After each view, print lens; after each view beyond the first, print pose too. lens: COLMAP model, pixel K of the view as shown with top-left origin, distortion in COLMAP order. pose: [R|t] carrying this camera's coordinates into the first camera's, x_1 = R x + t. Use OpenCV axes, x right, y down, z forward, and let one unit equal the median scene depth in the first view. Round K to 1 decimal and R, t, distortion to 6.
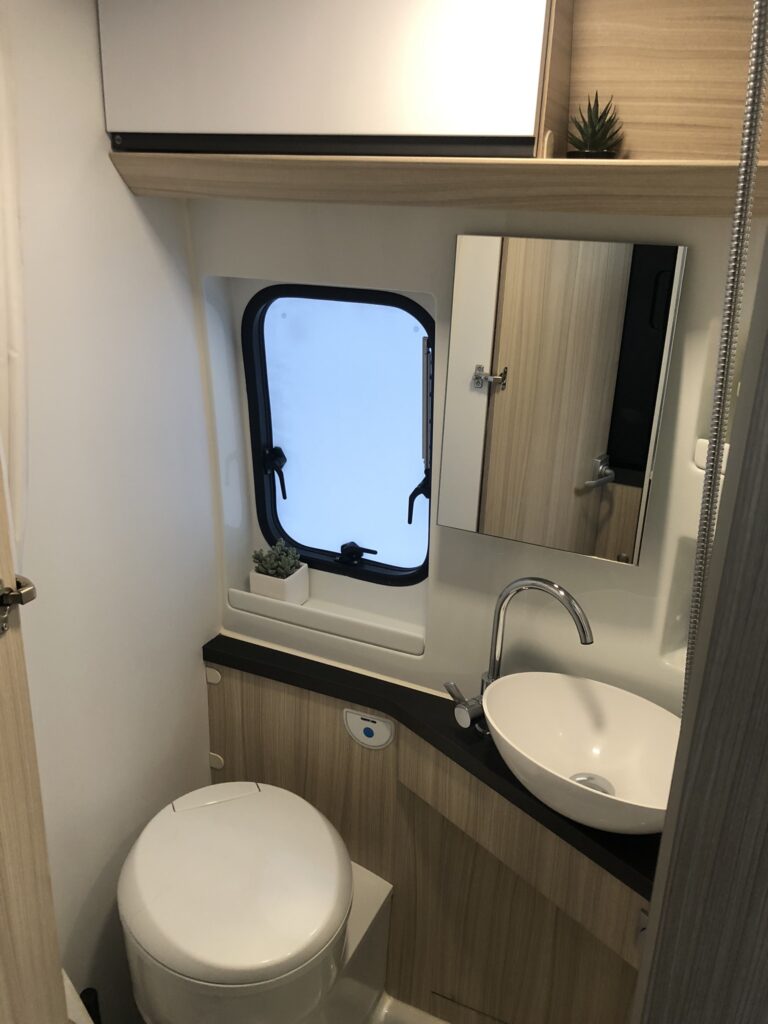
lens RADIAL K [[838.6, 0, 384.0], [0, 838.6, 512.0], [0, 0, 1]] dist [0.009397, -0.012386]
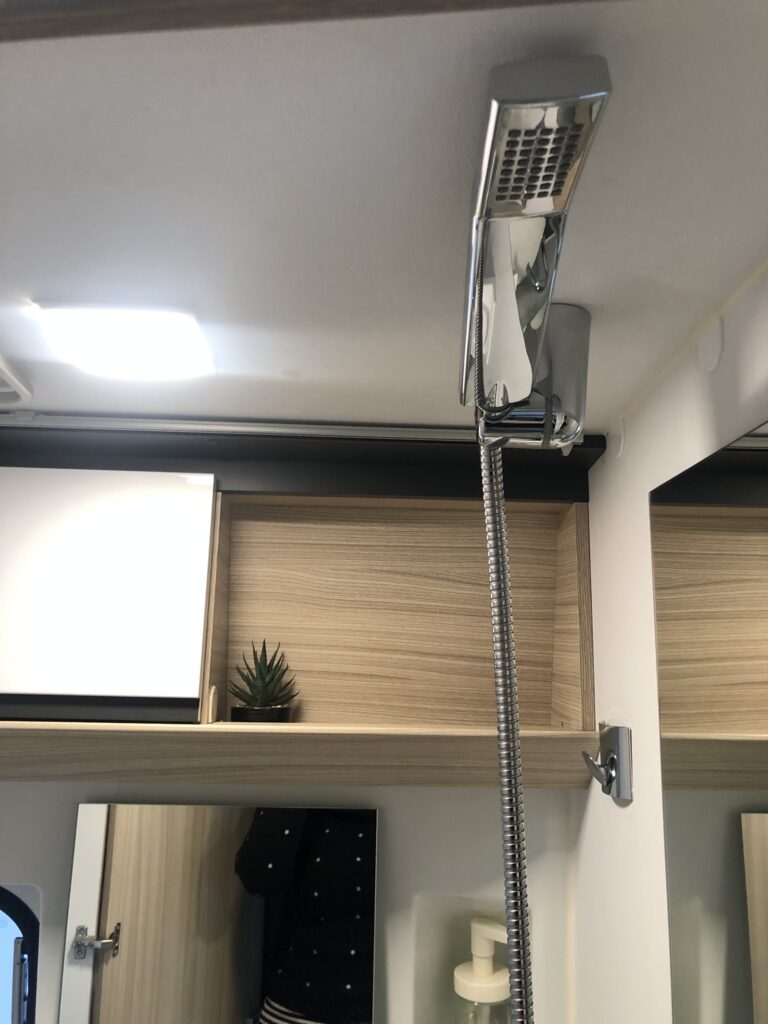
lens RADIAL K [[838.6, 0, 384.0], [0, 838.6, 512.0], [0, 0, 1]] dist [0.009397, -0.012386]
pose [[0.879979, 0.071846, 0.469548, -0.048188], [0.166145, 0.879505, -0.445945, -0.210921], [-0.445009, 0.470435, 0.762009, 0.231390]]
